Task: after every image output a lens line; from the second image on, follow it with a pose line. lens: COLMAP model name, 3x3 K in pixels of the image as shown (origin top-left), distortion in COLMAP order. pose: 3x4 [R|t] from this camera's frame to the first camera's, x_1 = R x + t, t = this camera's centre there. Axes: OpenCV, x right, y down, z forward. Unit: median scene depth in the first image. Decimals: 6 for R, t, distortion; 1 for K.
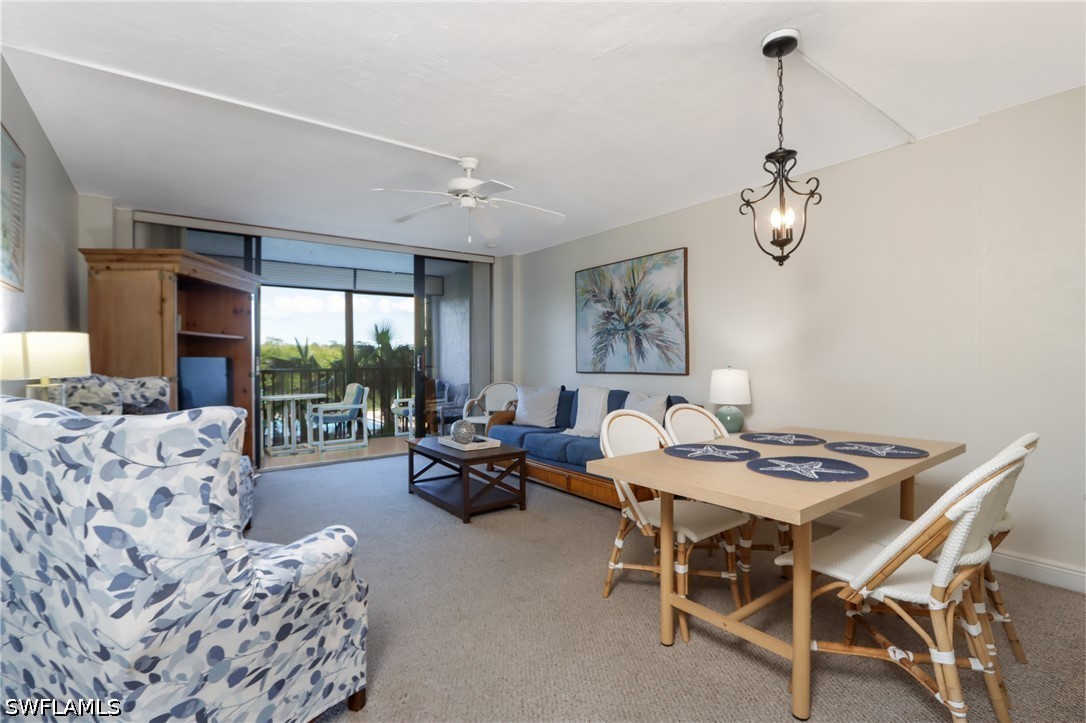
lens RADIAL K [[503.8, 0, 538.5], [0, 503.8, 362.6], [0, 0, 1]] dist [-0.014097, 0.001153]
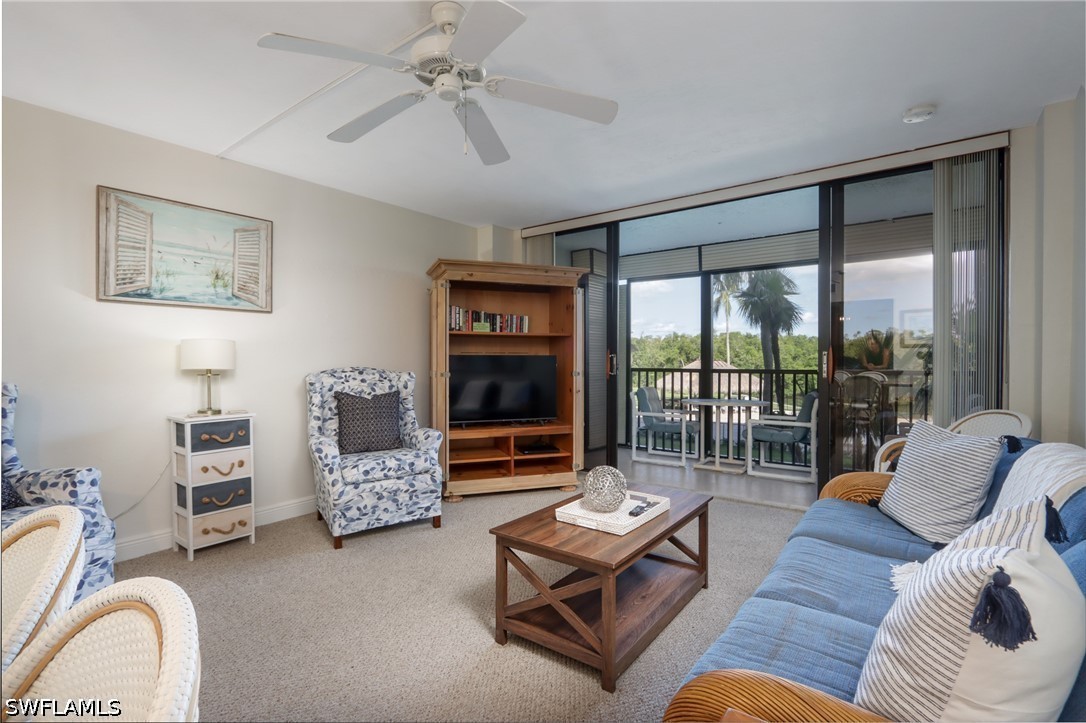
lens RADIAL K [[503.8, 0, 538.5], [0, 503.8, 362.6], [0, 0, 1]] dist [-0.014097, 0.001153]
pose [[0.272891, 0.013062, -0.961956, 0.292587], [-0.008977, 0.999899, 0.011030, -0.005804], [0.962003, 0.005625, 0.272980, 0.620315]]
